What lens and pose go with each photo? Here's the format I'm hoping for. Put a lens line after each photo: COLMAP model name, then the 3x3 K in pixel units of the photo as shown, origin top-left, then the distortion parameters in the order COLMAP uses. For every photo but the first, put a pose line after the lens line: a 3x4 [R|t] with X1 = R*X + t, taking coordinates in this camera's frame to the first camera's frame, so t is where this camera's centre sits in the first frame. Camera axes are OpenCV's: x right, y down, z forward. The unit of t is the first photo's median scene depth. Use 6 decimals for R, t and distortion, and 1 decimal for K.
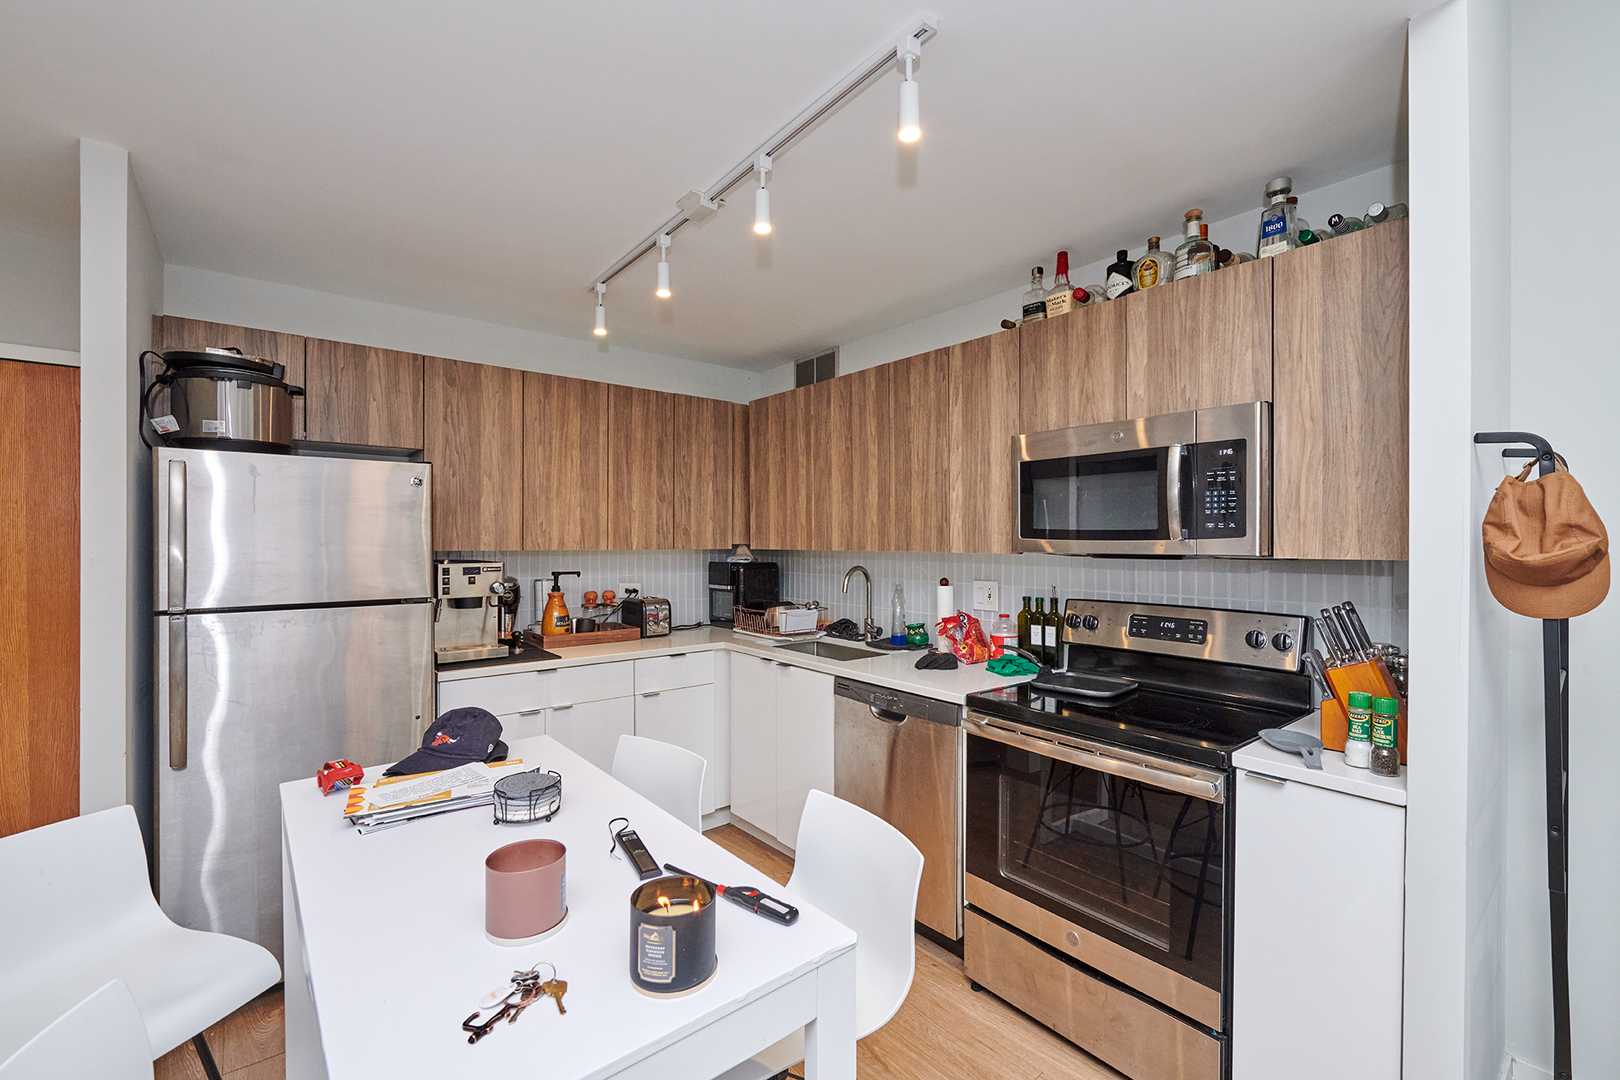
lens RADIAL K [[673.3, 0, 810.0], [0, 673.3, 540.0], [0, 0, 1]] dist [-0.001061, -0.000155]
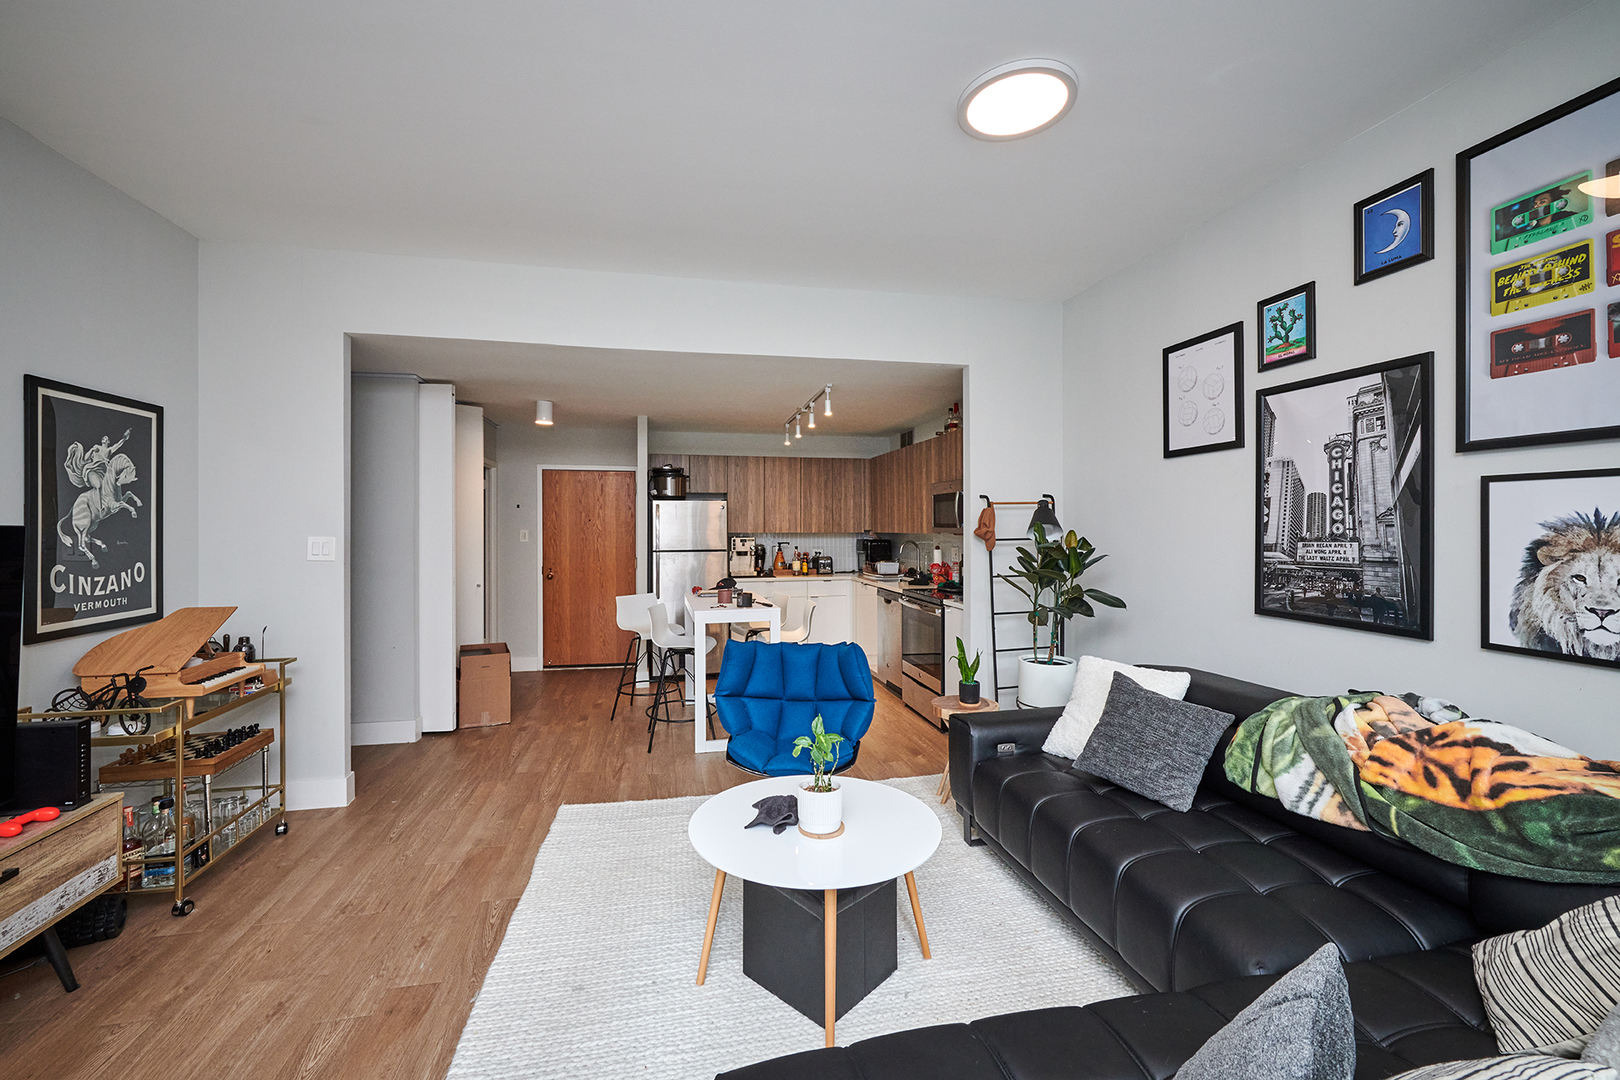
lens RADIAL K [[647.1, 0, 789.6], [0, 647.1, 526.5], [0, 0, 1]] dist [-0.000336, -0.000264]
pose [[0.882057, -0.003939, -0.471127, 0.772004], [0.003571, 0.999992, -0.001677, -0.002609], [0.471130, -0.000203, 0.882064, -1.028619]]
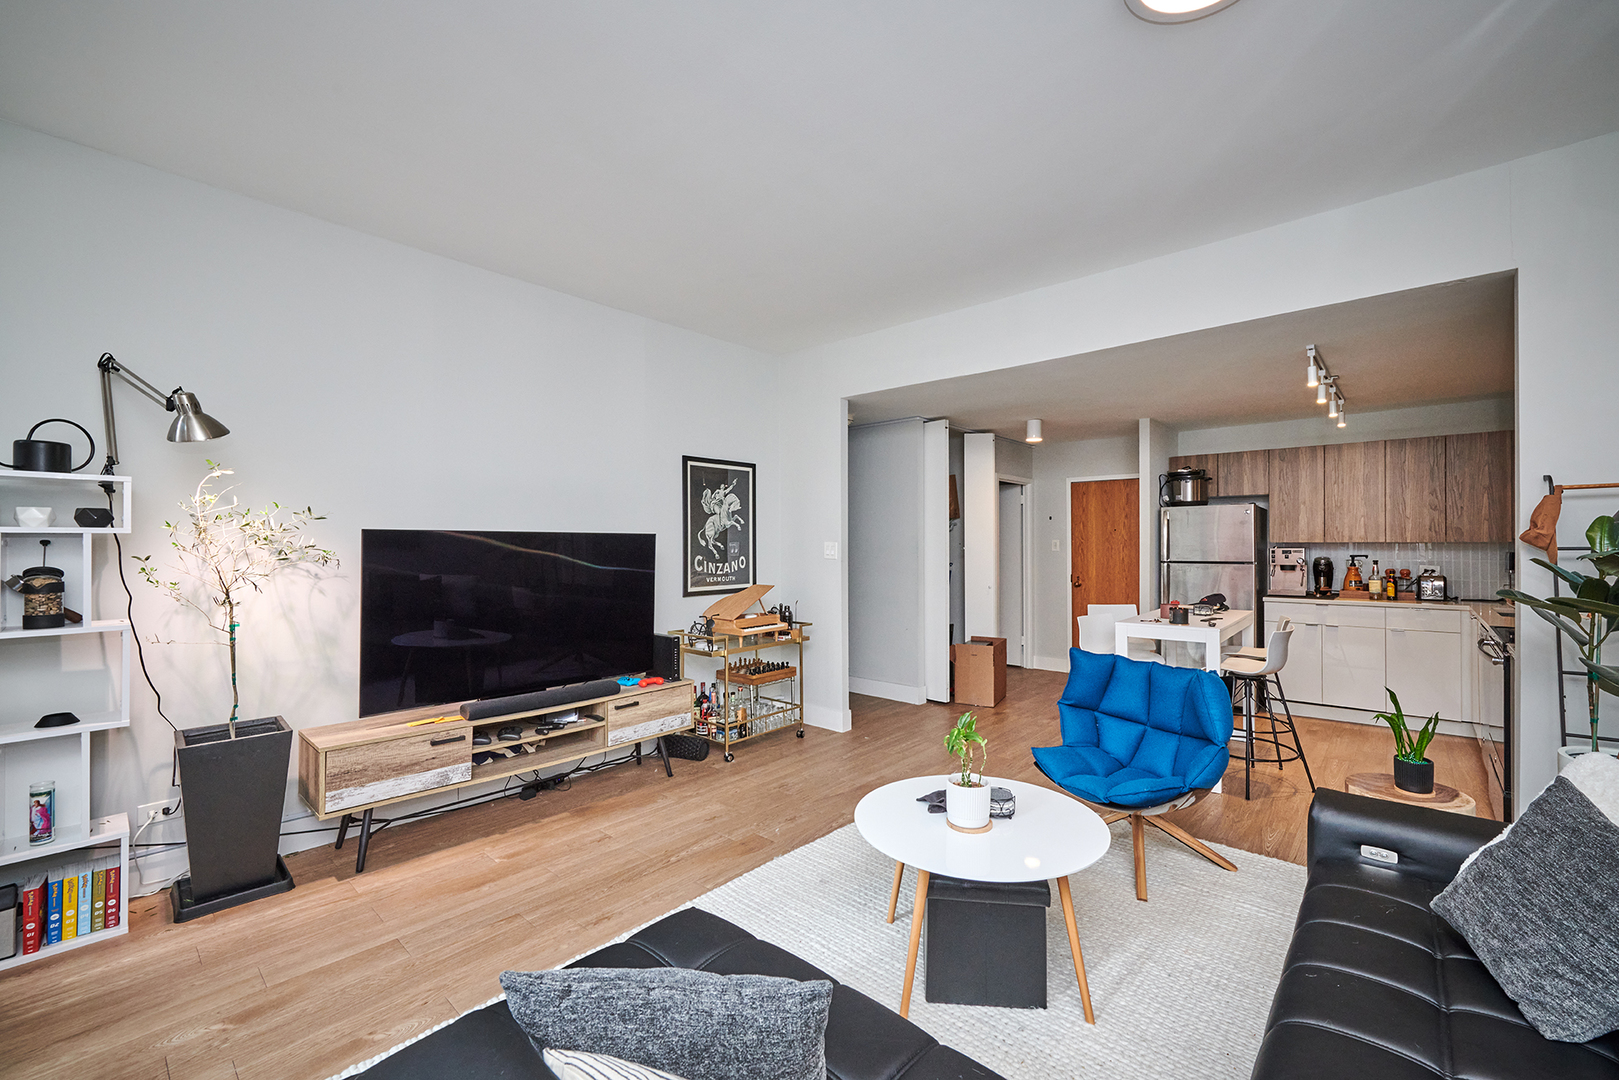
lens RADIAL K [[646.8, 0, 859.2], [0, 646.8, 546.0], [0, 0, 1]] dist [-0.000135, -0.000197]
pose [[0.190206, 0.002501, -0.981741, 1.154426], [0.004014, 0.999986, 0.003325, 0.015566], [0.981736, -0.004574, 0.190193, -0.637115]]
